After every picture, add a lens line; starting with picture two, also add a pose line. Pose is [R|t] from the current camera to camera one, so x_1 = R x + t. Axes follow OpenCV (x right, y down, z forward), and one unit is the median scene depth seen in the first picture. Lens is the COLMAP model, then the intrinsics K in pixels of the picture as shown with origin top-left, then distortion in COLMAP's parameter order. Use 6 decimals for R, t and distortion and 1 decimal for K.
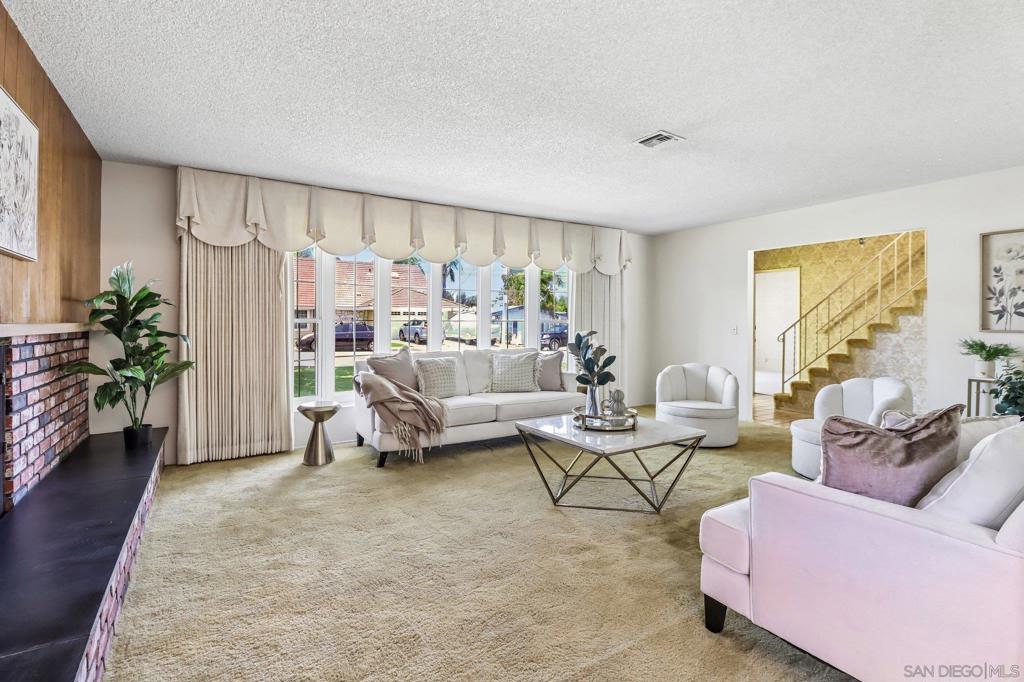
lens RADIAL K [[500.1, 0, 509.7], [0, 500.1, 332.7], [0, 0, 1]] dist [-0.010271, -0.005038]
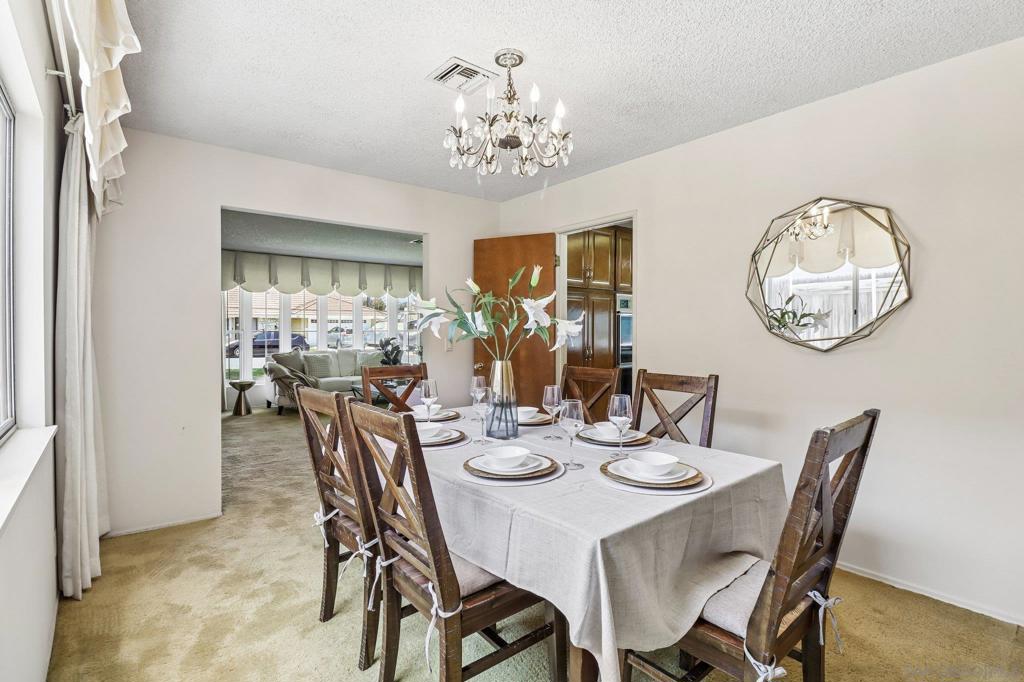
lens RADIAL K [[500.1, 0, 514.6], [0, 500.1, 337.0], [0, 0, 1]] dist [-0.010271, -0.005038]
pose [[0.990715, -0.006796, 0.135786, 0.302554], [0.007235, 0.999970, -0.002737, 0.002482], [-0.135763, 0.003694, 0.990734, -0.794771]]
